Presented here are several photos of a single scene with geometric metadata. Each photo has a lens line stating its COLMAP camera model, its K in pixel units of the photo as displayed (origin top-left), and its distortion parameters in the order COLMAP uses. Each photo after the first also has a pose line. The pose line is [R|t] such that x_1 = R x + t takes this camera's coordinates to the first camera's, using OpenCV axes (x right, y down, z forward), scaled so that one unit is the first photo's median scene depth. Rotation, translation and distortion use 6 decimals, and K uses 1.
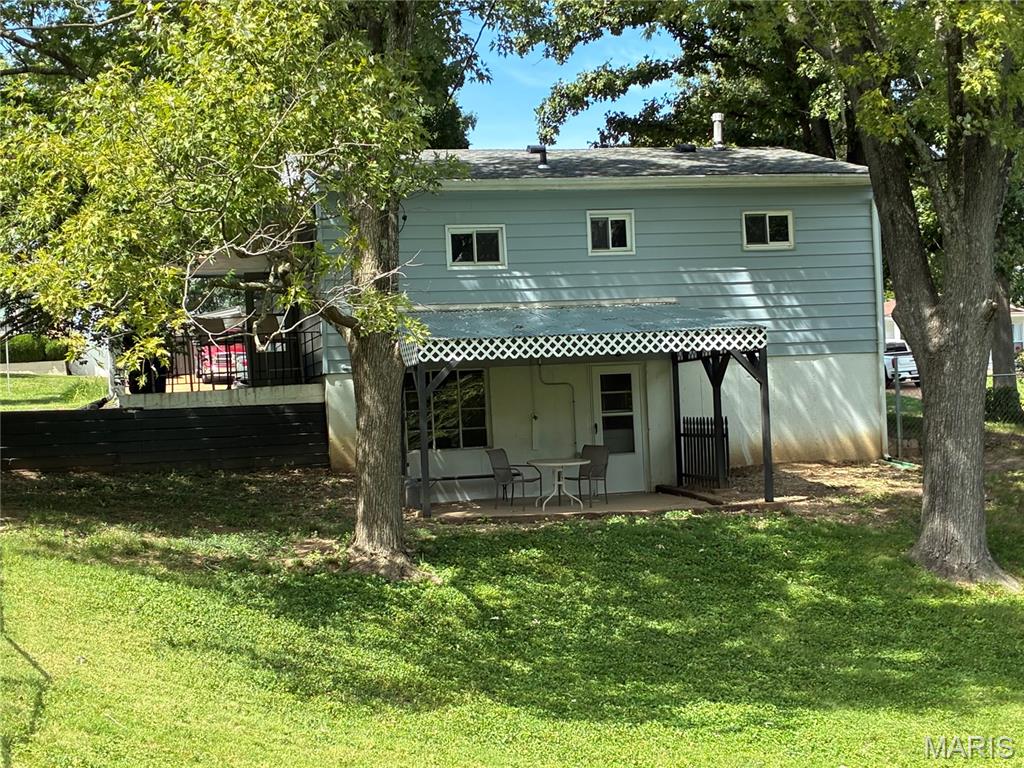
lens RADIAL K [[1577.3, 0, 512.7], [0, 1577.3, 386.2], [0, 0, 1]] dist [0.066675, 0.000000]
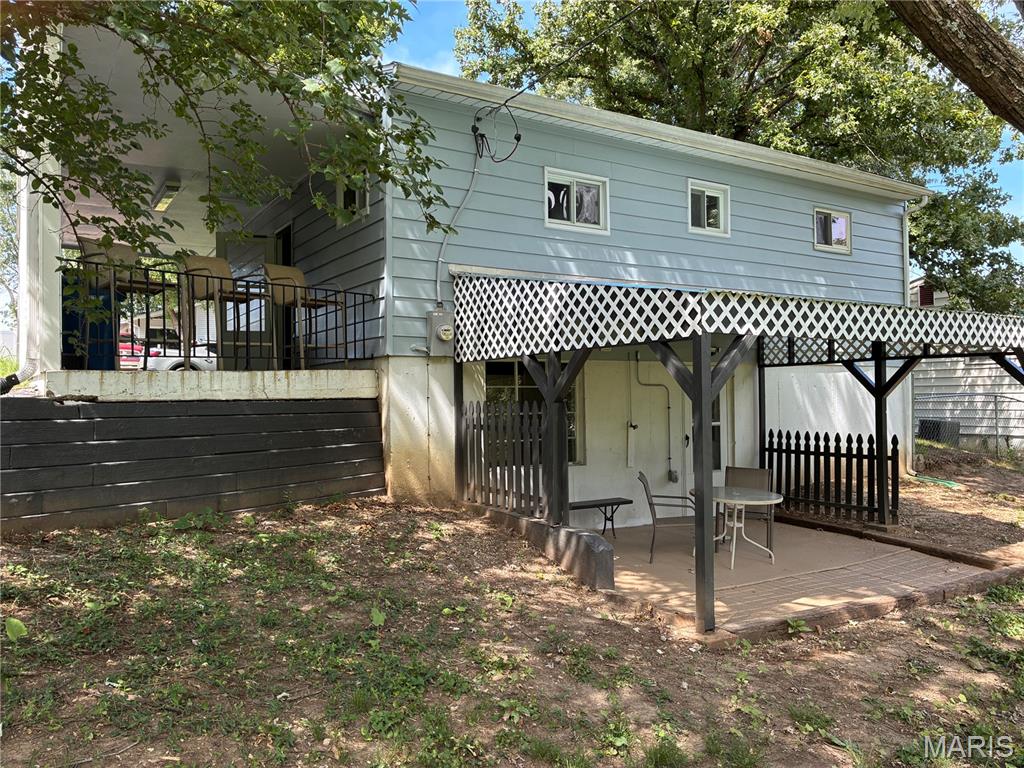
lens RADIAL K [[782.3, 0, 510.7], [0, 782.3, 381.2], [0, 0, 1]] dist [-0.006810, -0.002218]
pose [[0.949894, 0.044876, 0.309333, -0.164047], [-0.041306, 0.998983, -0.018084, 0.006696], [-0.309830, 0.004401, 0.950782, 0.638403]]
